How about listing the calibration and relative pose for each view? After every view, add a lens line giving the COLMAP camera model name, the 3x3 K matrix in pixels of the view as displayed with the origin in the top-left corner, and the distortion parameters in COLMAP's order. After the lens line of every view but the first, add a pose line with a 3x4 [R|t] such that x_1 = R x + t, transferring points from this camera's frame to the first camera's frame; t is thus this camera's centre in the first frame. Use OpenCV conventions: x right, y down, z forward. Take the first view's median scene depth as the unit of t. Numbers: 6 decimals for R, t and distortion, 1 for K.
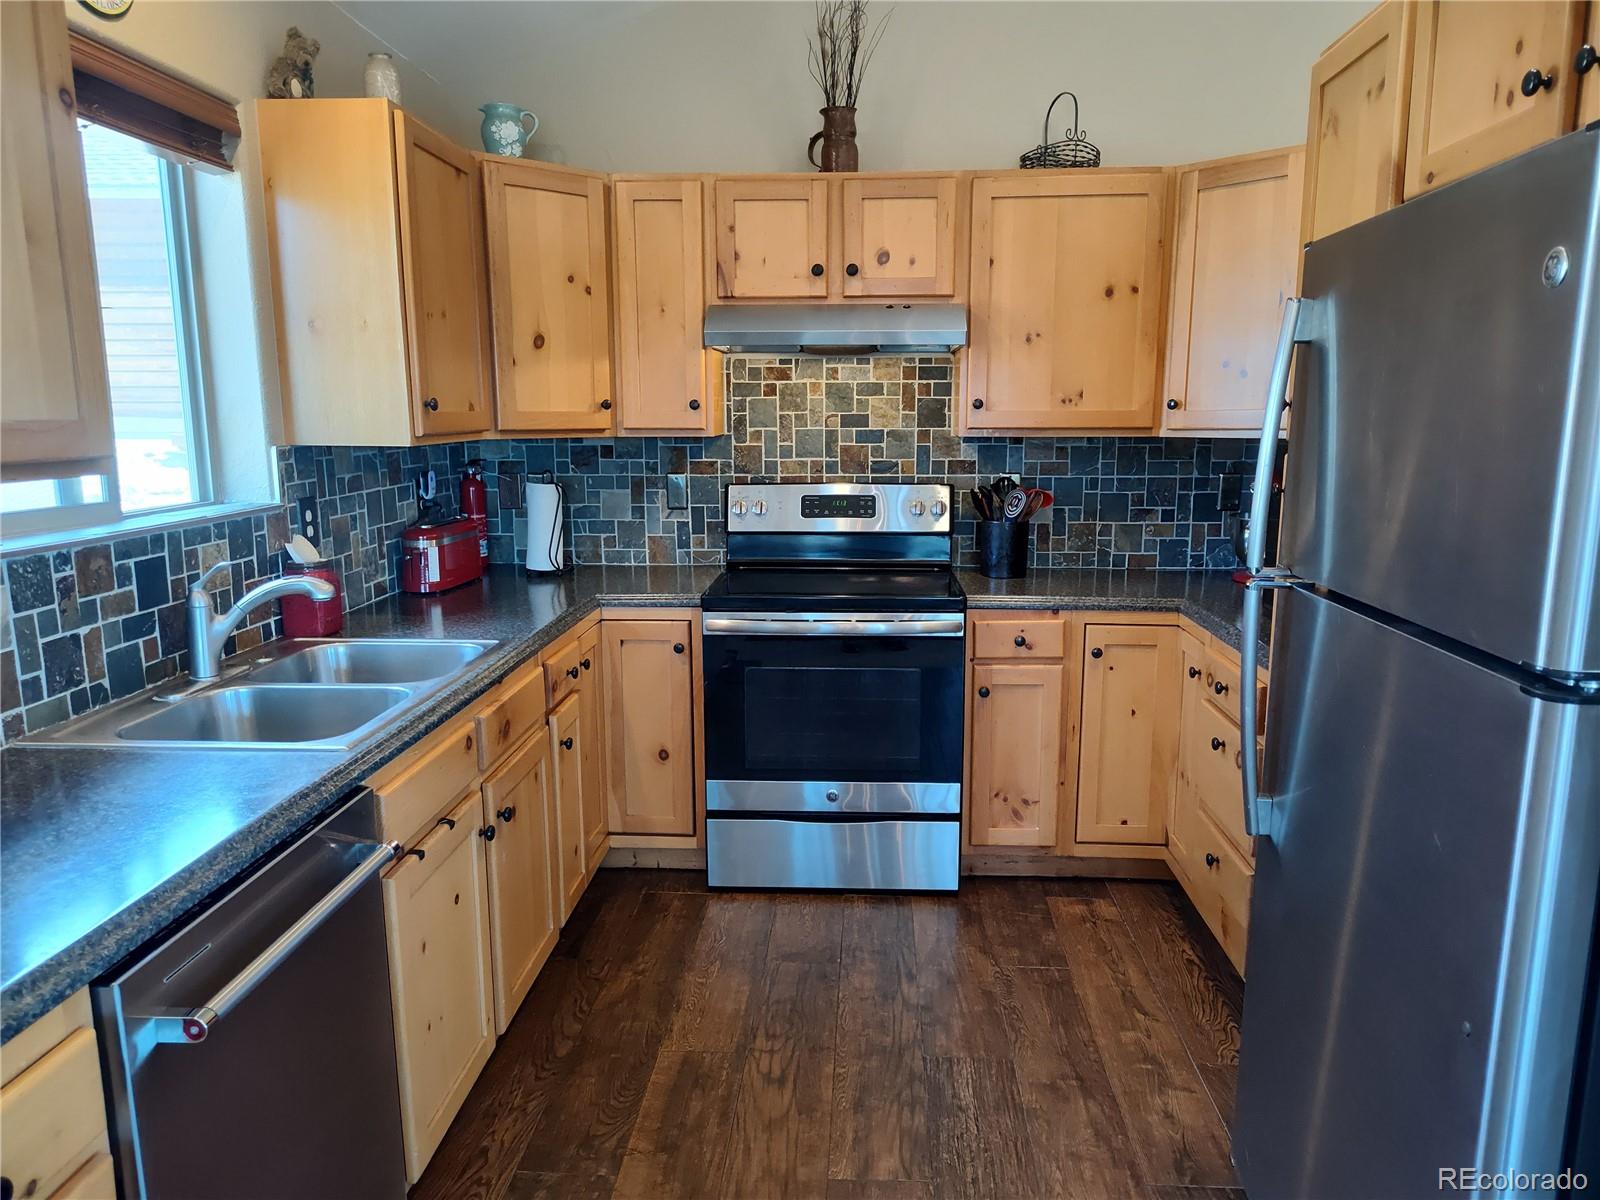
lens RADIAL K [[1081.4, 0, 812.6], [0, 1081.4, 609.1], [0, 0, 1]] dist [0.026021, -0.026925]
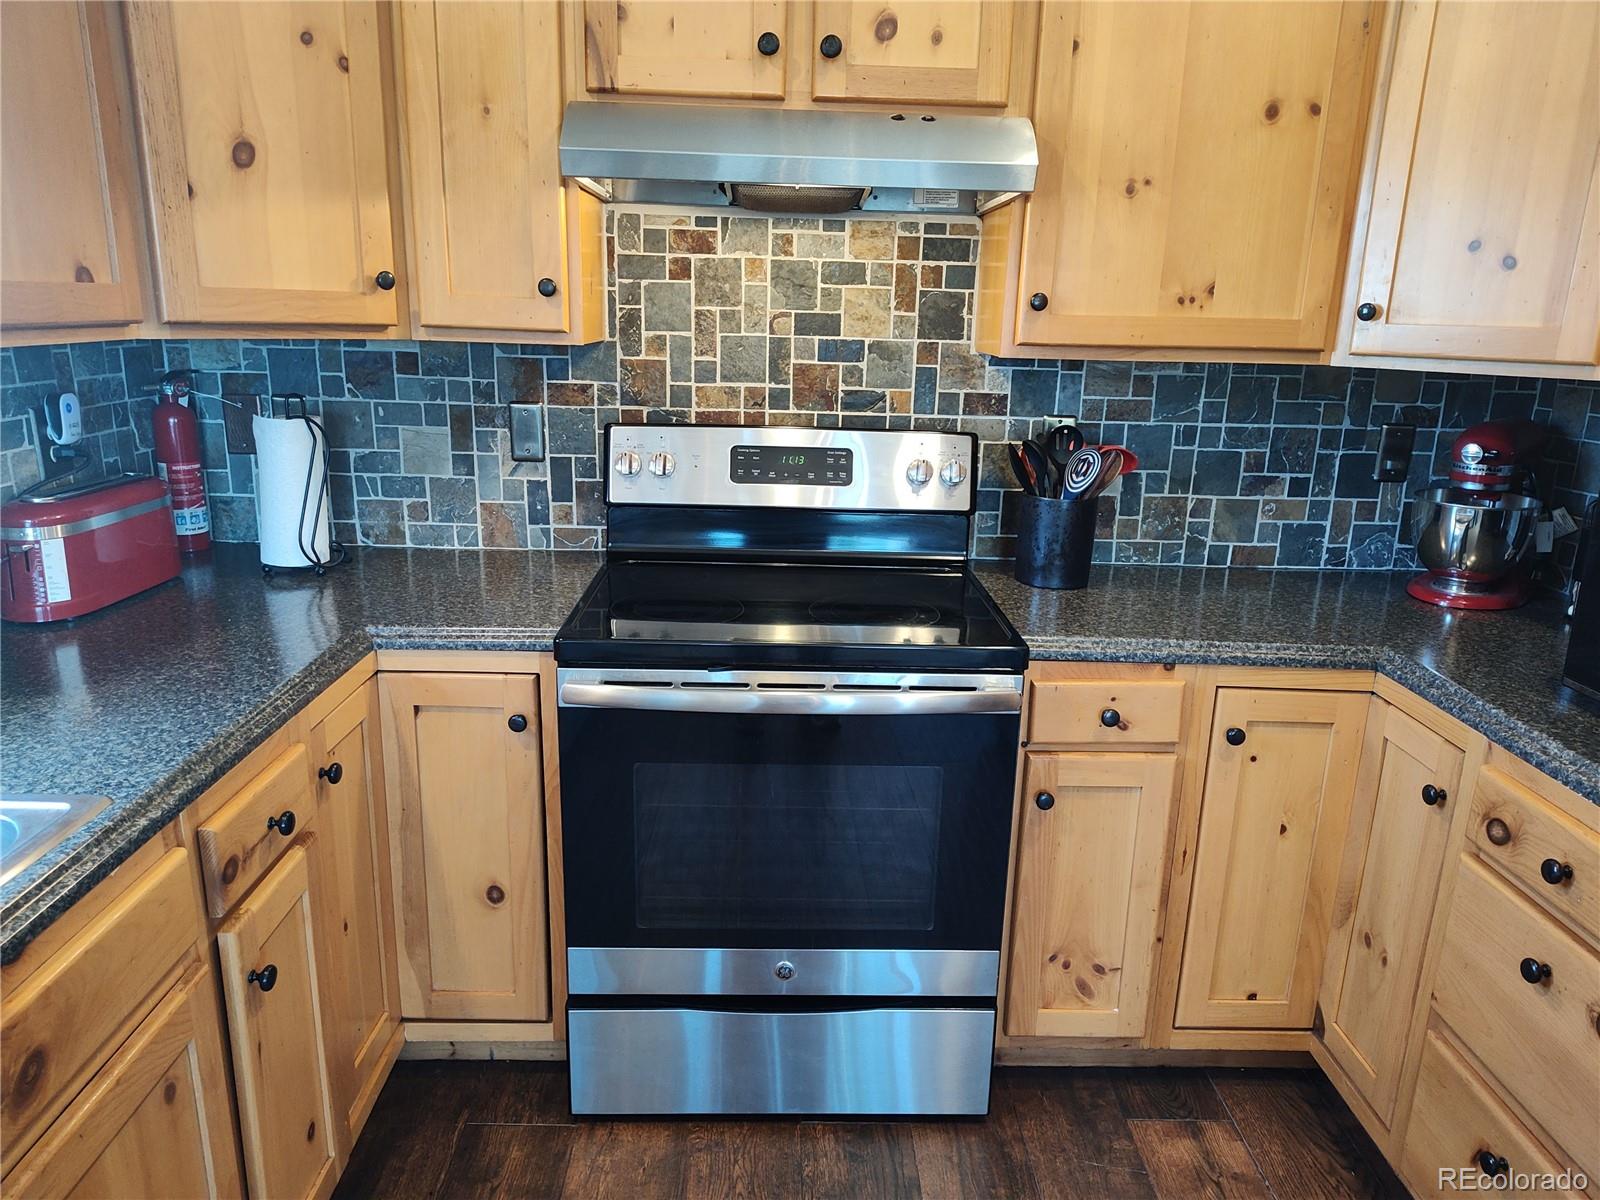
lens RADIAL K [[1081.4, 0, 803.4], [0, 1081.4, 607.0], [0, 0, 1]] dist [0.026021, -0.026925]
pose [[0.996634, 0.008141, 0.081575, -0.020682], [-0.015027, 0.996339, 0.084161, -0.073714], [-0.080592, -0.085103, 0.993107, 0.422124]]
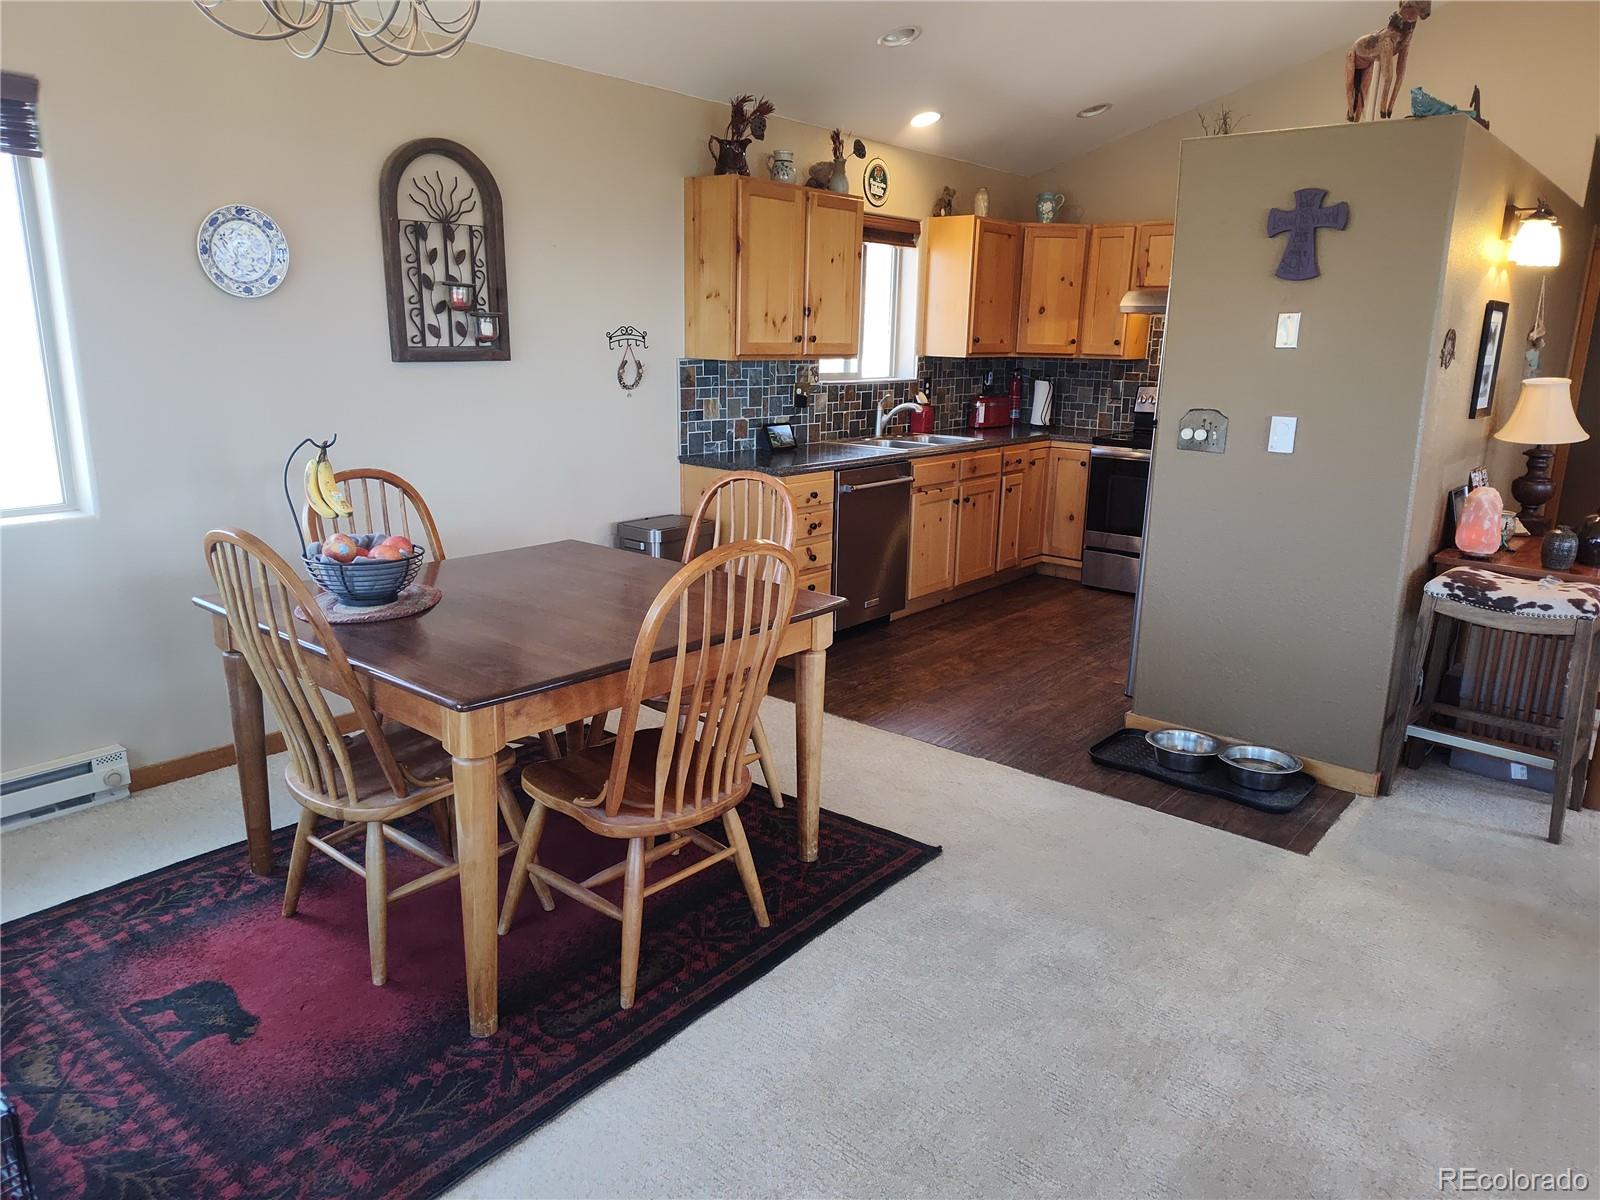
lens RADIAL K [[1081.4, 0, 815.2], [0, 1081.4, 604.0], [0, 0, 1]] dist [0.026021, -0.026925]
pose [[0.804430, 0.163893, -0.570992, 0.667517], [-0.131540, 0.986472, 0.097832, 0.161117], [0.579301, -0.003591, 0.815106, -0.938157]]
